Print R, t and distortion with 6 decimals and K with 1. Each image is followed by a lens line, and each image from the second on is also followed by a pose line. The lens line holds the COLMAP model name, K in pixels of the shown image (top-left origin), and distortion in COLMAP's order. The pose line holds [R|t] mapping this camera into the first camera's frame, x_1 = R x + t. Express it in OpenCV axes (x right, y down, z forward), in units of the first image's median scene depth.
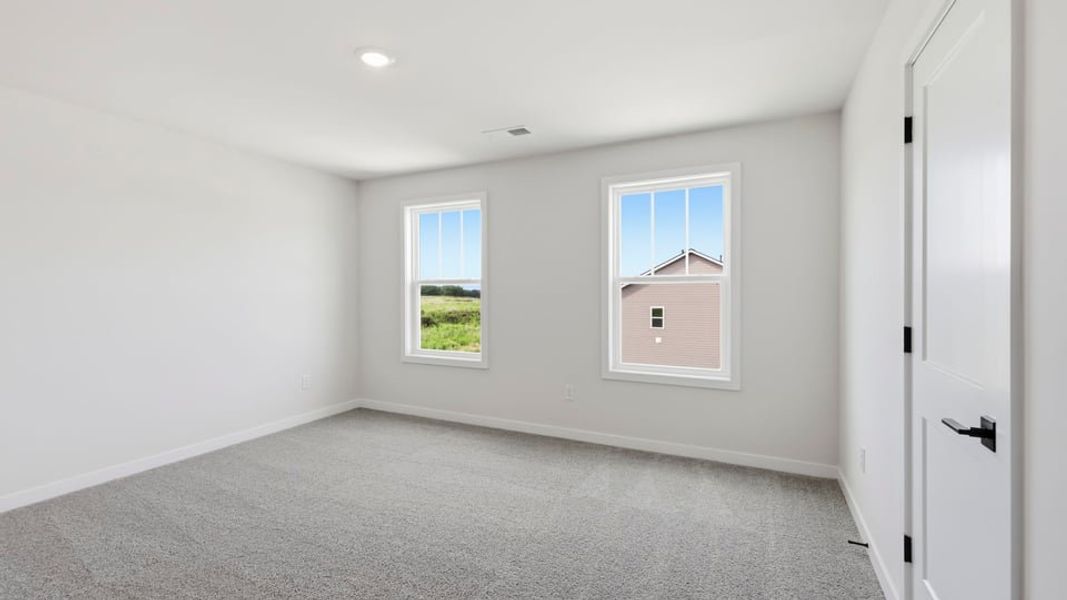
lens RADIAL K [[467.0, 0, 526.6], [0, 467.0, 294.4], [0, 0, 1]] dist [0.013665, 0.000012]
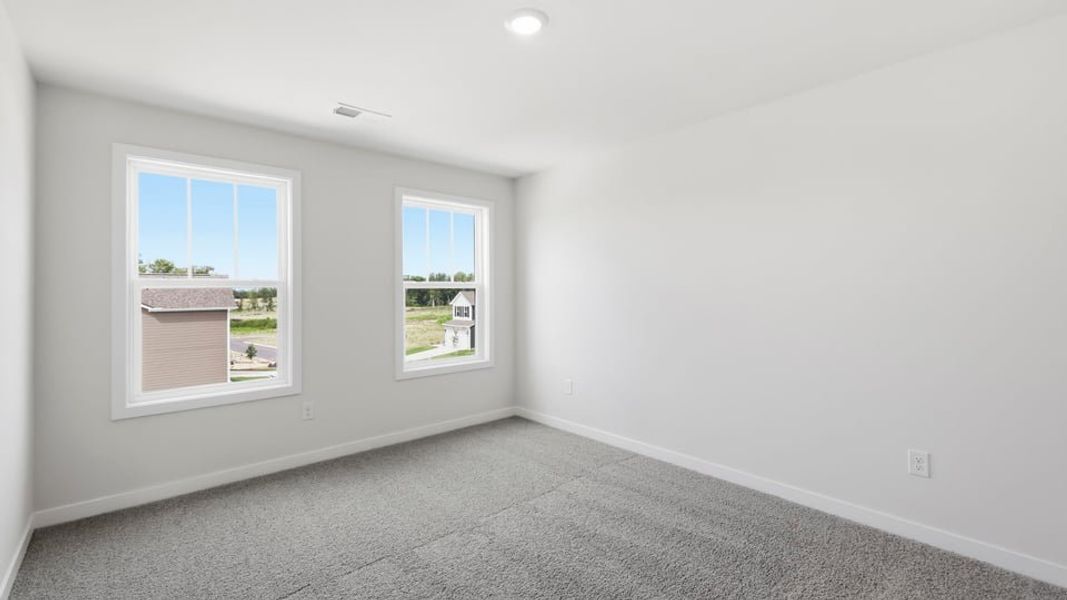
lens RADIAL K [[464.0, 0, 529.1], [0, 464.0, 296.2], [0, 0, 1]] dist [0.008288, 0.000066]
pose [[0.362097, -0.005677, 0.932123, -0.708938], [0.014786, 0.999891, 0.000345, -0.001847], [-0.932023, 0.013657, 0.362141, 0.360890]]
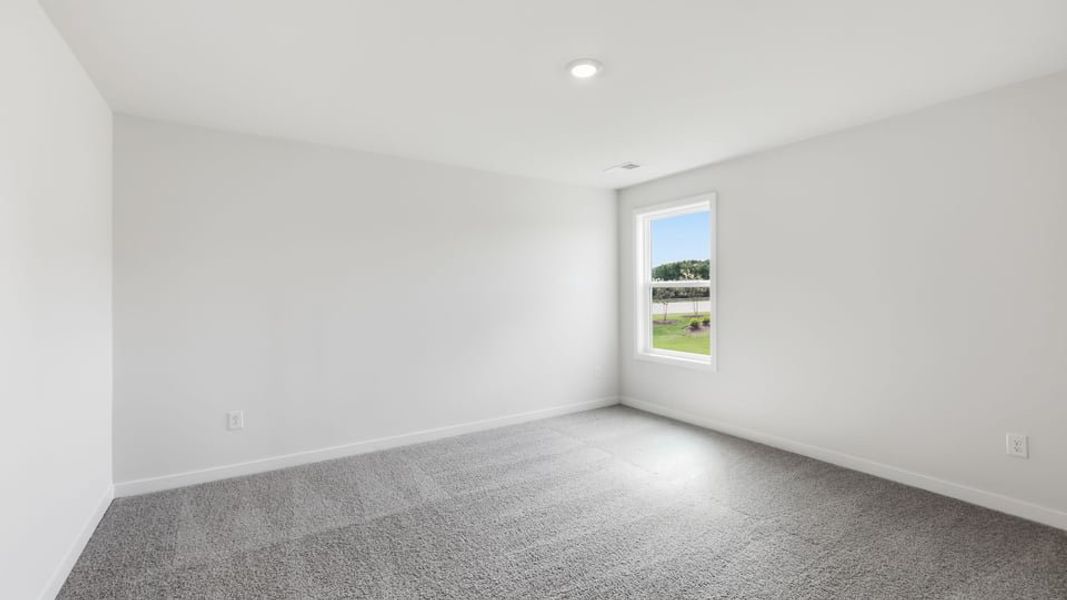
lens RADIAL K [[467.0, 0, 526.6], [0, 467.0, 294.4], [0, 0, 1]] dist [0.013665, 0.000012]
pose [[0.849390, 0.000498, -0.527766, 0.090219], [-0.003113, 0.999987, -0.004066, 0.000261], [0.527757, 0.005097, 0.849380, -0.045907]]
